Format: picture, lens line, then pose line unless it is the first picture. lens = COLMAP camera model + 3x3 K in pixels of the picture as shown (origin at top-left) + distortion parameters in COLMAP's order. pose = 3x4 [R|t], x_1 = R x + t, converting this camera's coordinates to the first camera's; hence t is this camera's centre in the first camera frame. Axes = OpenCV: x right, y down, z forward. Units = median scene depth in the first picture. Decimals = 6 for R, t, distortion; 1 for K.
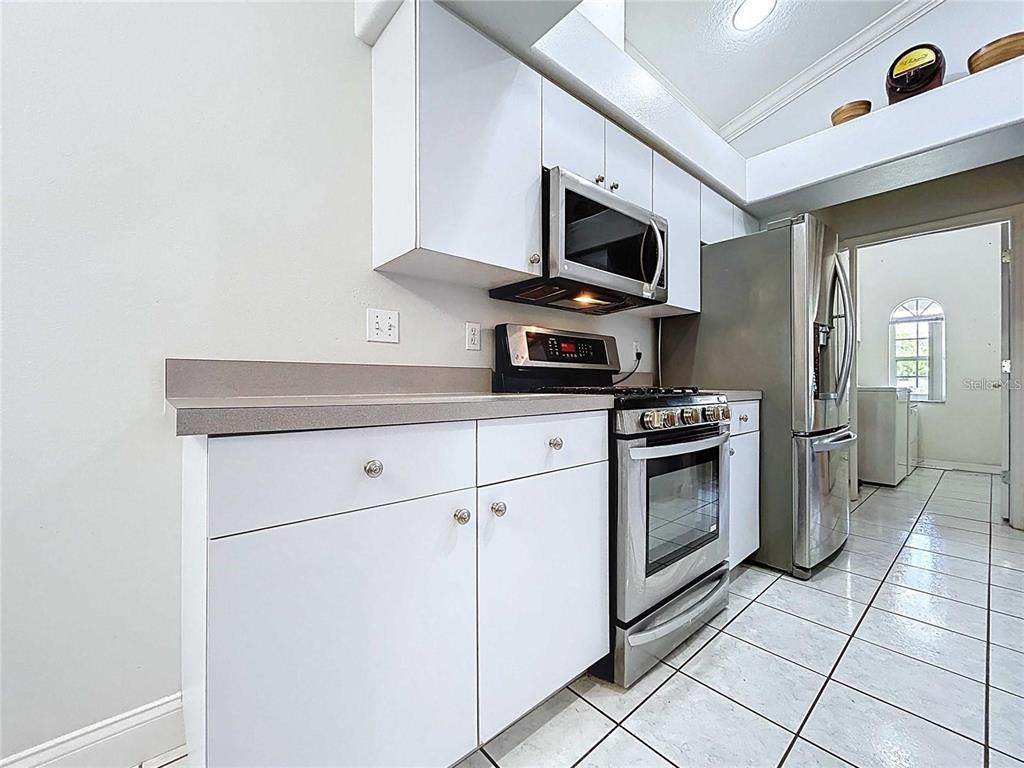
lens RADIAL K [[416.3, 0, 513.9], [0, 416.3, 382.9], [0, 0, 1]] dist [0.001508, 0.000058]
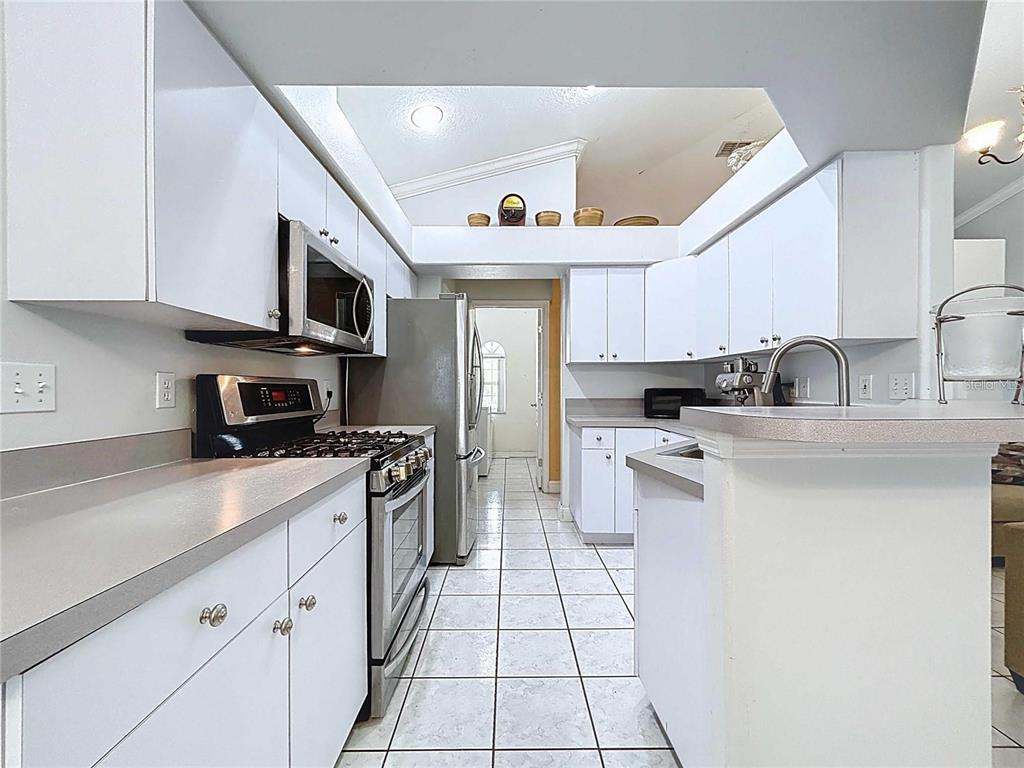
lens RADIAL K [[416.3, 0, 516.3], [0, 416.3, 389.4], [0, 0, 1]] dist [0.001508, 0.000058]
pose [[0.648182, 0.004007, 0.761475, -0.238263], [-0.003525, 0.999991, -0.002261, -0.102057], [-0.761477, -0.001219, 0.648190, -0.005157]]
